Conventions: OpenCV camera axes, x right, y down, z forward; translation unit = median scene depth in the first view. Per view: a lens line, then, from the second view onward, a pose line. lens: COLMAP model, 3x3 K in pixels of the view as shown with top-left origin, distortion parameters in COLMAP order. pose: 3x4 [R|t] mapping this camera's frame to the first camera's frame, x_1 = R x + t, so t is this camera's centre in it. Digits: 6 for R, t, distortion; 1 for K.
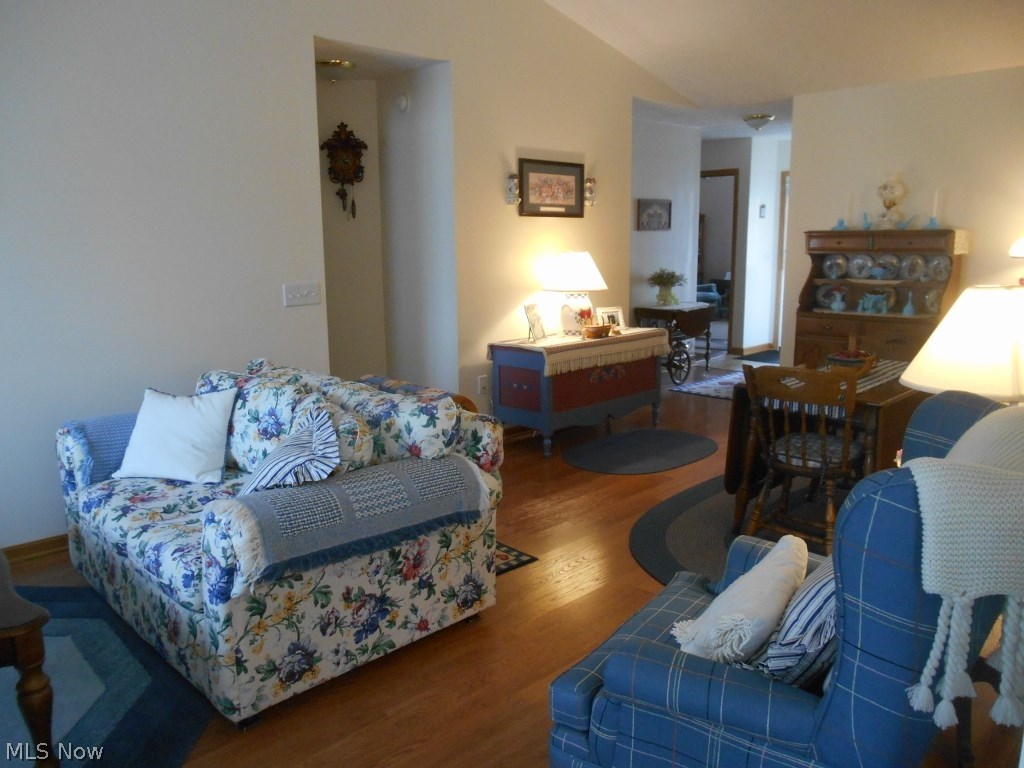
lens RADIAL K [[774.5, 0, 504.5], [0, 774.5, 383.2], [0, 0, 1]] dist [-0.045091, 0.012024]
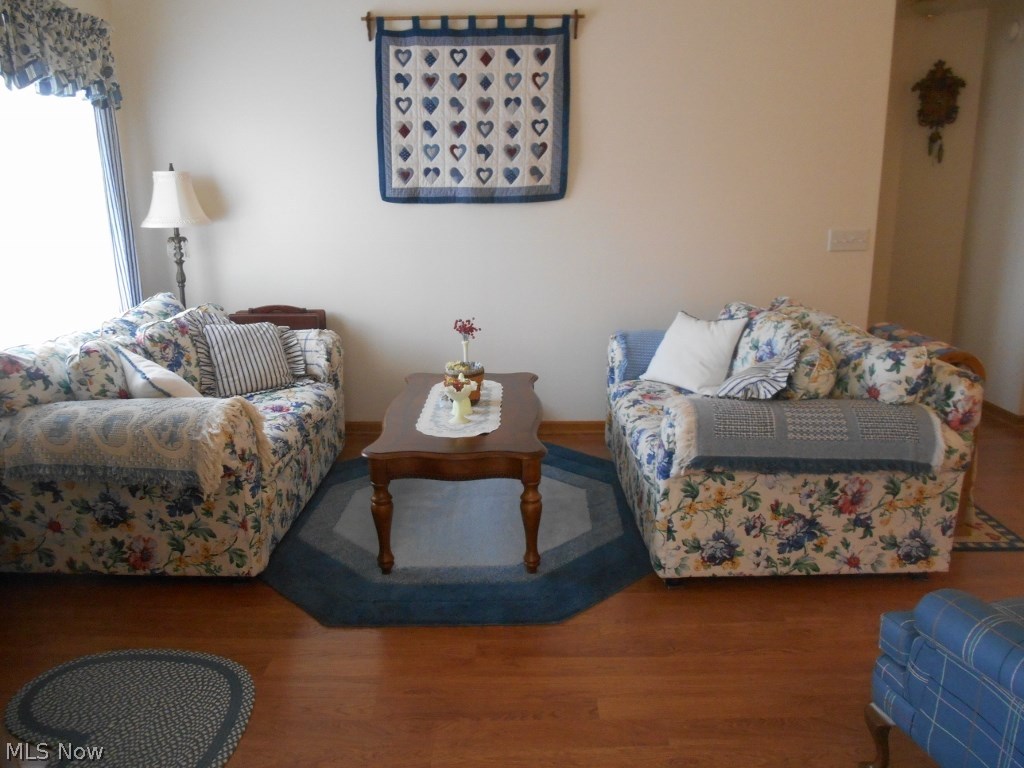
lens RADIAL K [[774.5, 0, 504.5], [0, 774.5, 383.2], [0, 0, 1]] dist [-0.045091, 0.012024]
pose [[0.708016, 0.164066, -0.686874, 0.234551], [-0.121149, 0.986438, 0.110742, 0.022488], [0.695727, 0.004807, 0.718290, -0.061658]]
